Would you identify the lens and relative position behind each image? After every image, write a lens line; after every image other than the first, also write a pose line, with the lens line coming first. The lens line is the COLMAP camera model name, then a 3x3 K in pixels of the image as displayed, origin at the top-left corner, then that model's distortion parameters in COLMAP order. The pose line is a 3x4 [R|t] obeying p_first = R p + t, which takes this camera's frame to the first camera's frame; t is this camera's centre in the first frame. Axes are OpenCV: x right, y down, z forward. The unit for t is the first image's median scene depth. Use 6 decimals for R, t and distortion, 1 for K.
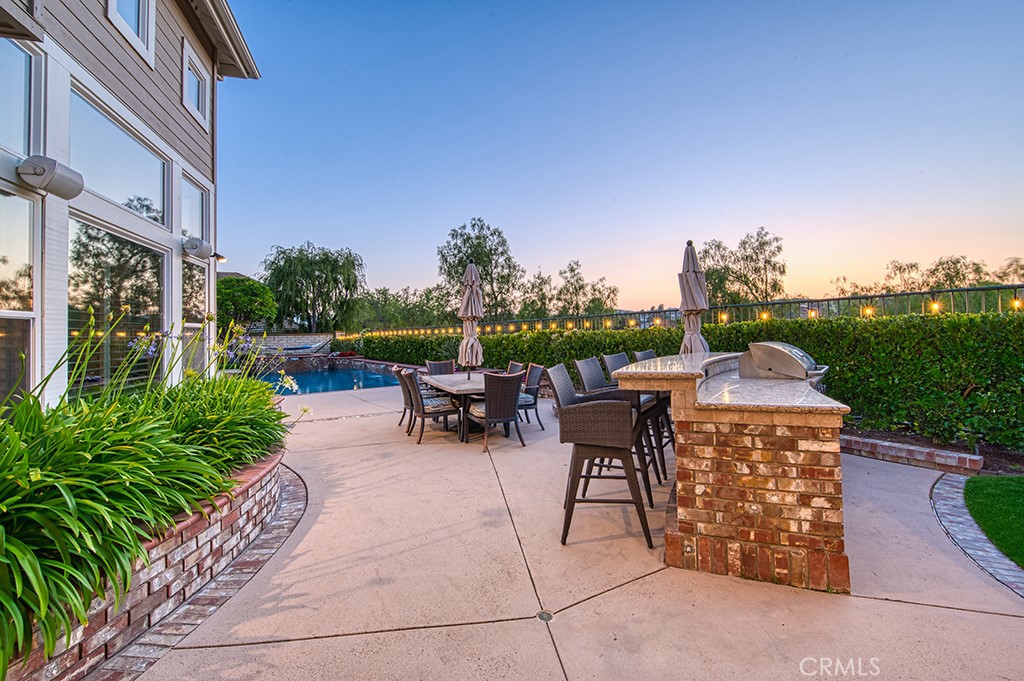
lens RADIAL K [[396.5, 0, 512.0], [0, 396.5, 340.5], [0, 0, 1]] dist [-0.000149, 0.000008]
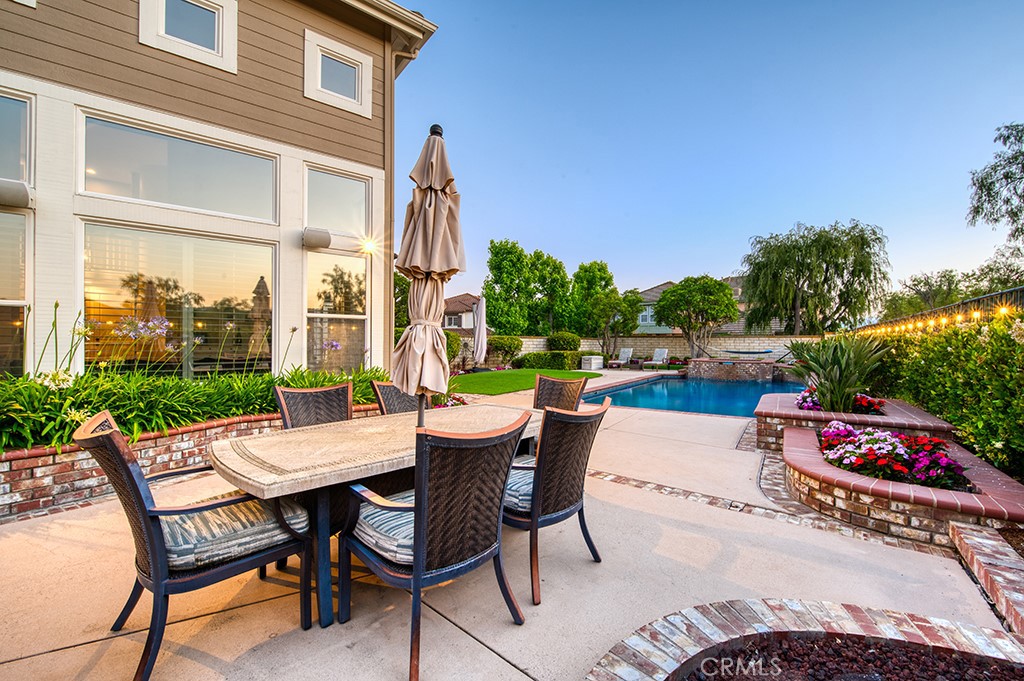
lens RADIAL K [[396.5, 0, 512.0], [0, 396.5, 340.5], [0, 0, 1]] dist [-0.000149, 0.000008]
pose [[0.353916, -0.002088, -0.935275, 0.247383], [-0.010241, 0.999929, -0.006108, 0.023113], [0.935221, 0.011740, 0.353870, 0.986991]]
